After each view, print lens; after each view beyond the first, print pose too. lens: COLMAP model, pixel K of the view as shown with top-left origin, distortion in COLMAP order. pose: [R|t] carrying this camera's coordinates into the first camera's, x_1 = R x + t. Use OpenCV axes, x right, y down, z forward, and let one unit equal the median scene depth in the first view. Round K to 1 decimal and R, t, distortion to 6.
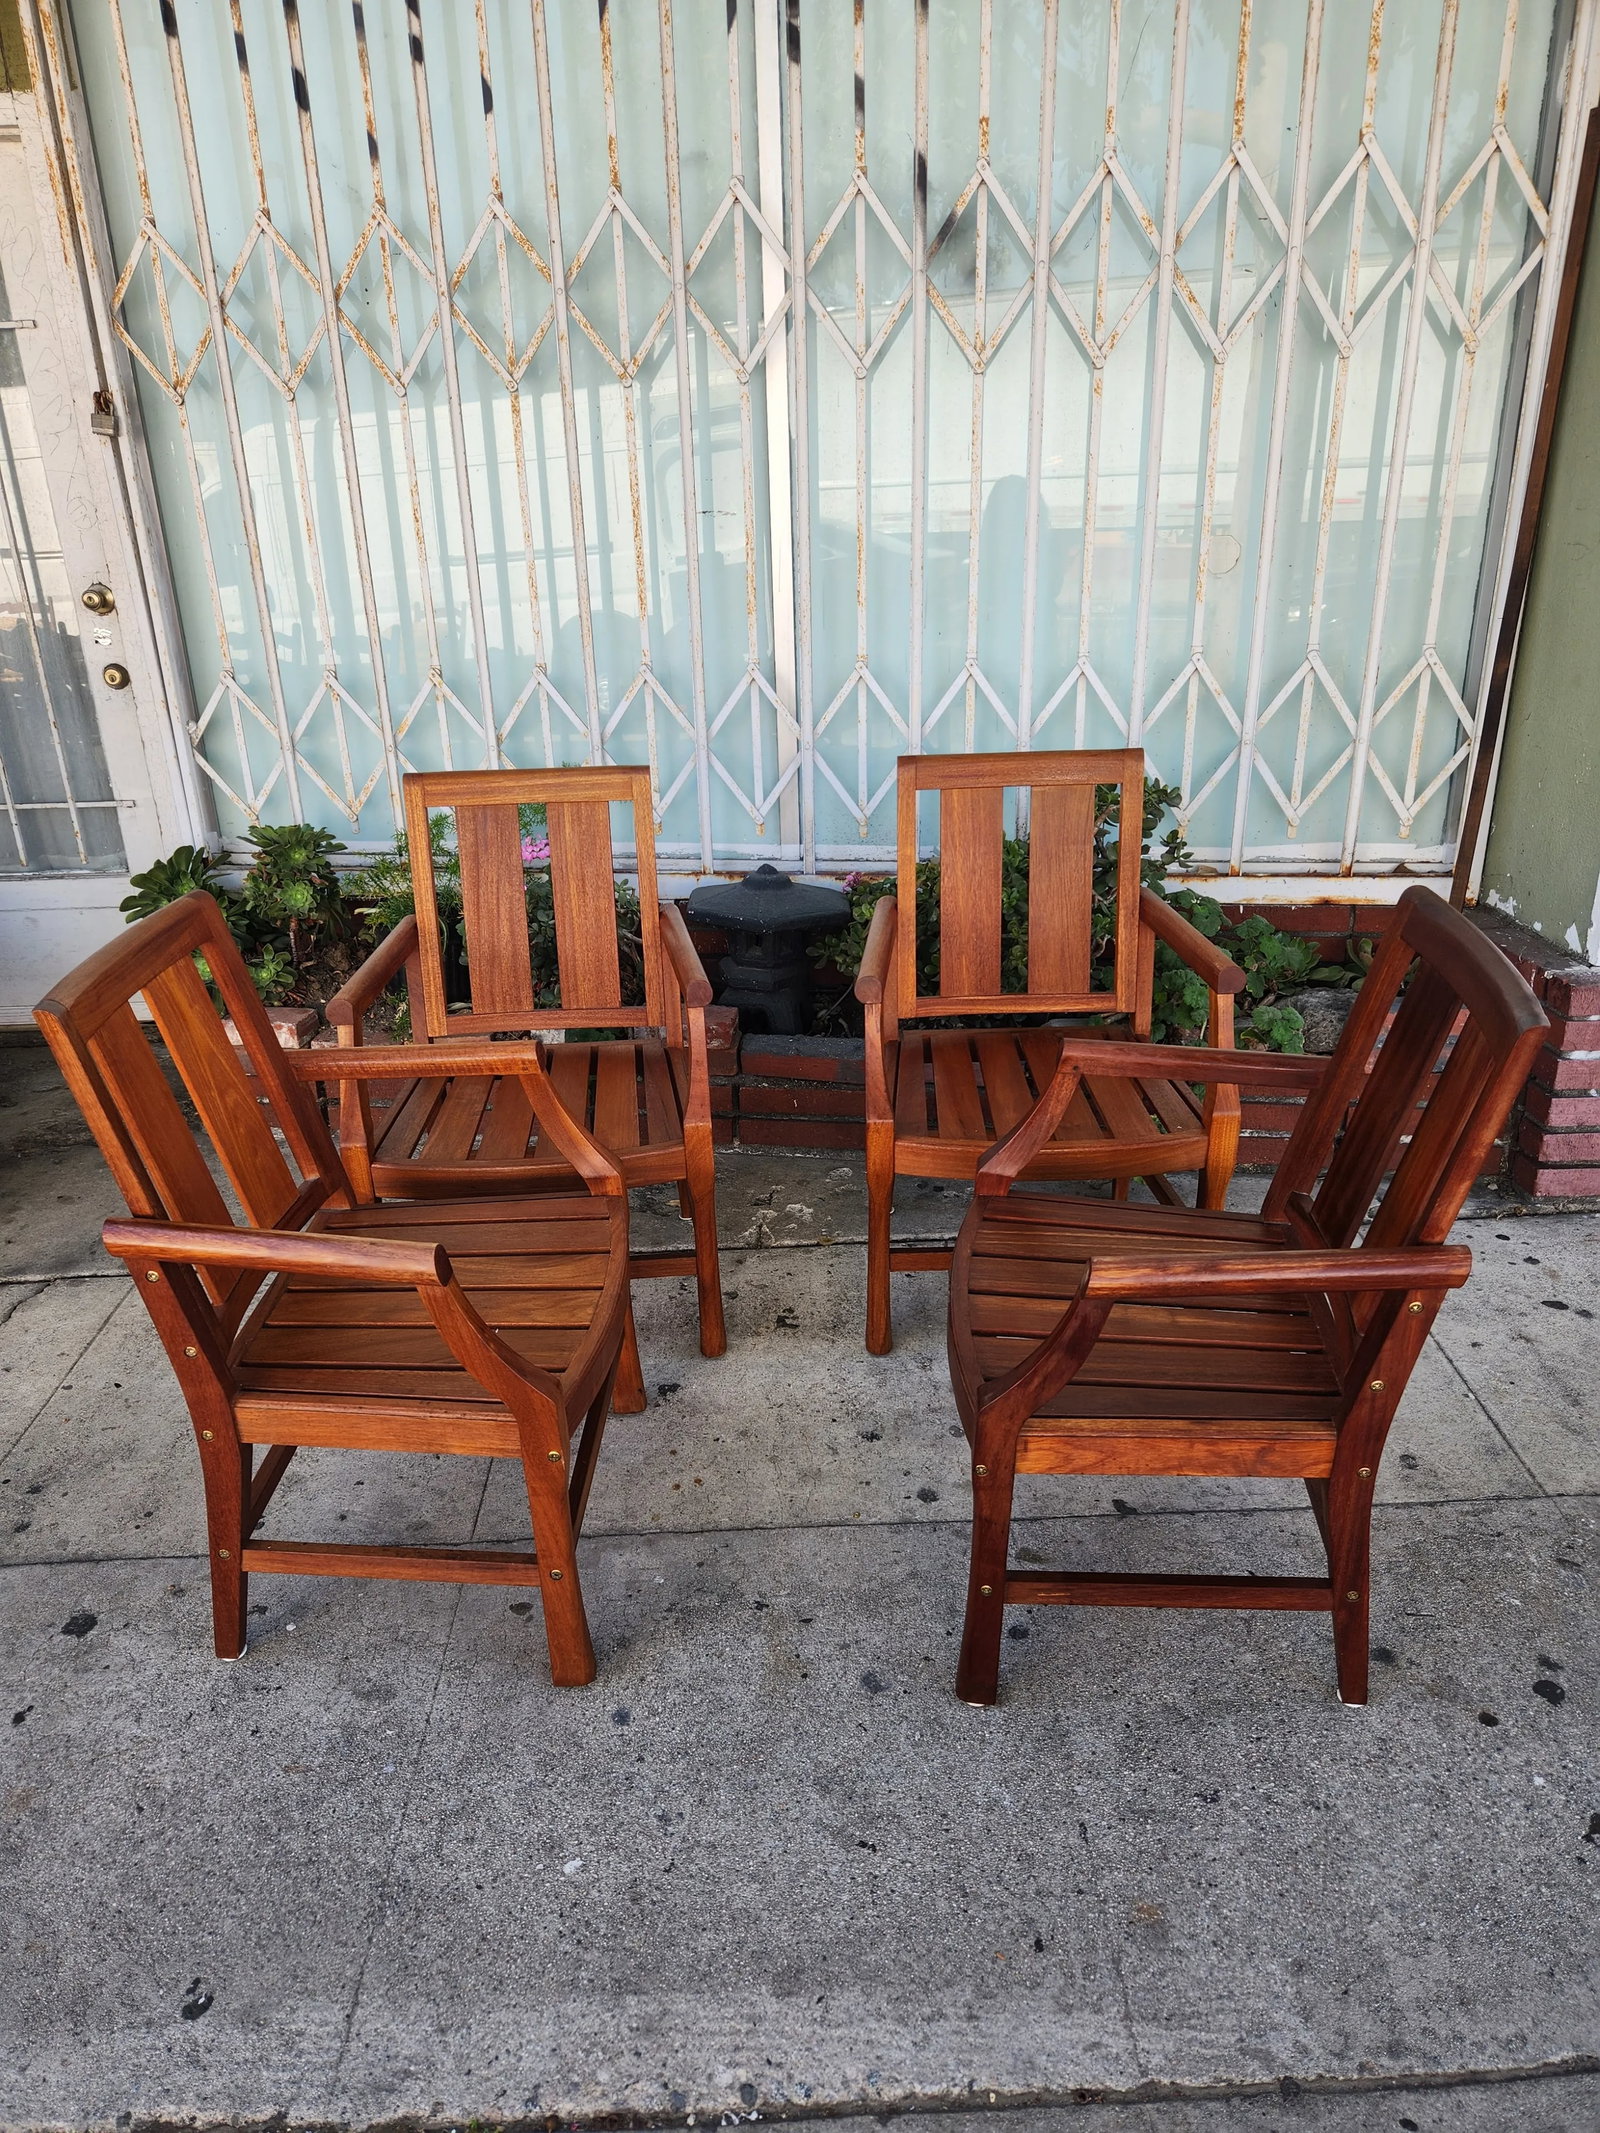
lens RADIAL K [[1427.7, 0, 783.2], [0, 1427.7, 1083.0], [0, 0, 1]] dist [0.061264, -0.047751]
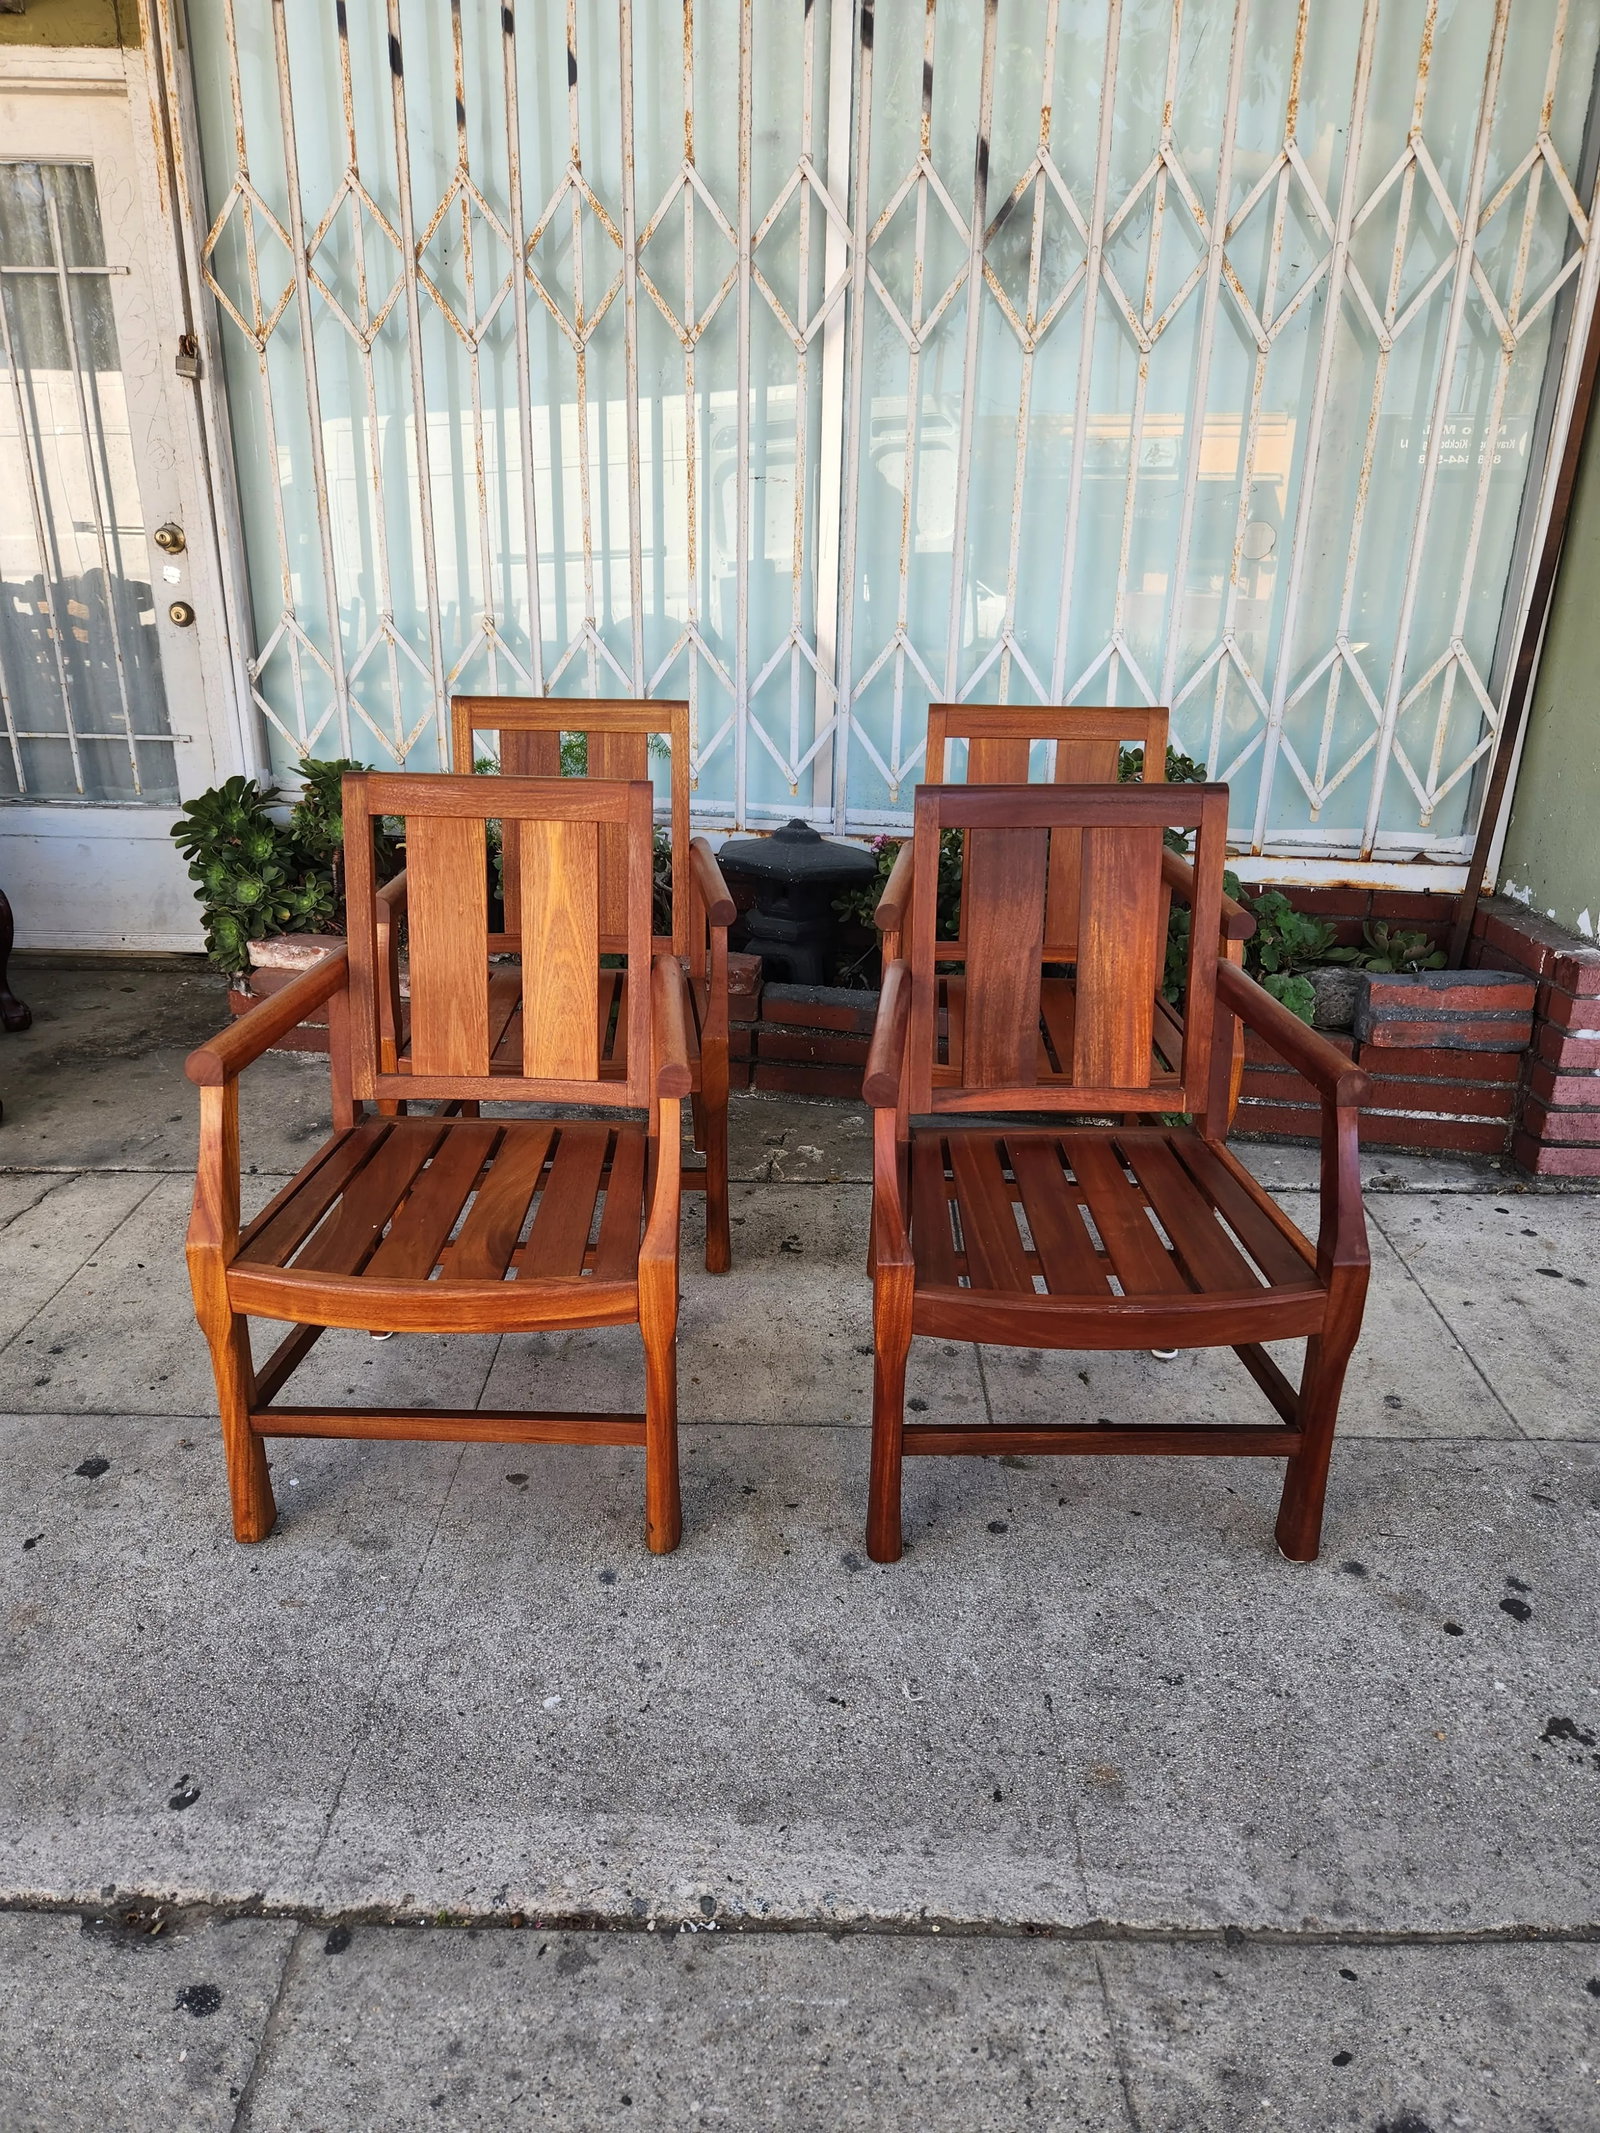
lens RADIAL K [[1427.7, 0, 781.2], [0, 1427.7, 1073.3], [0, 0, 1]] dist [0.061264, -0.047751]
pose [[0.998244, 0.056066, -0.019101, 0.009558], [-0.056569, 0.998036, -0.026906, 0.083964], [0.017555, 0.027939, 0.999455, -0.030751]]
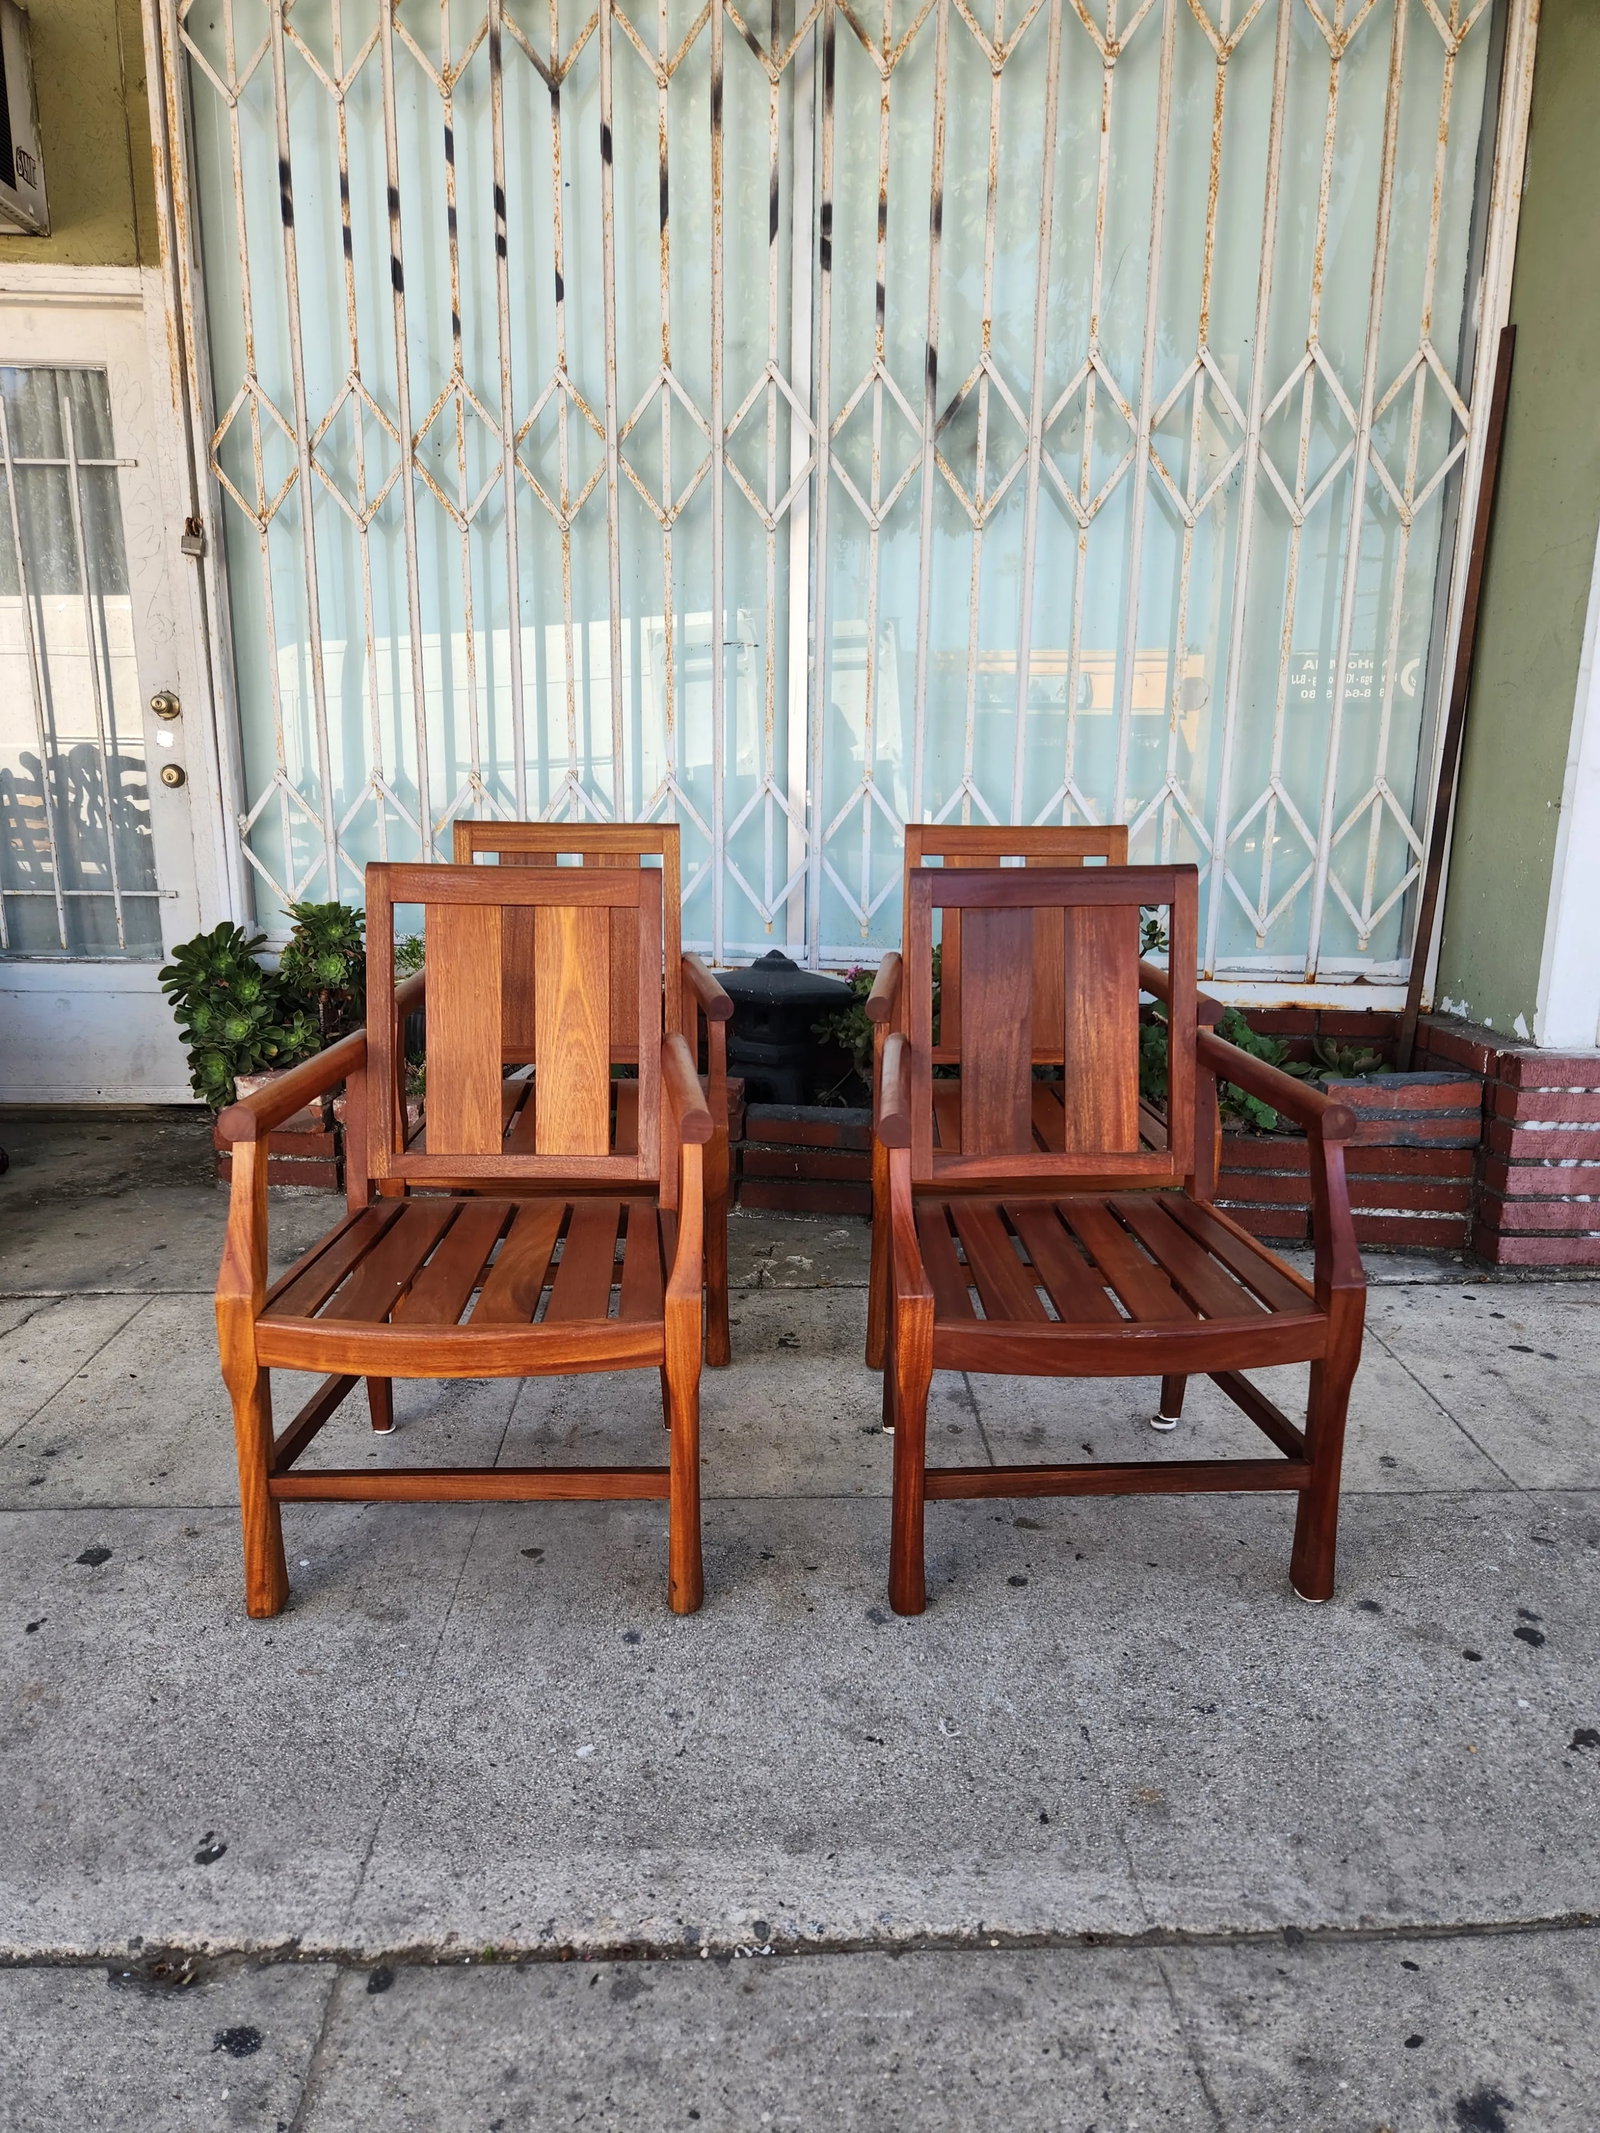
lens RADIAL K [[1427.7, 0, 788.4], [0, 1427.7, 1096.2], [0, 0, 1]] dist [0.061264, -0.047751]
pose [[0.999109, 0.035940, 0.022121, -0.031584], [-0.031935, 0.986528, -0.160448, 0.185482], [-0.027590, 0.159599, 0.986796, -0.057515]]
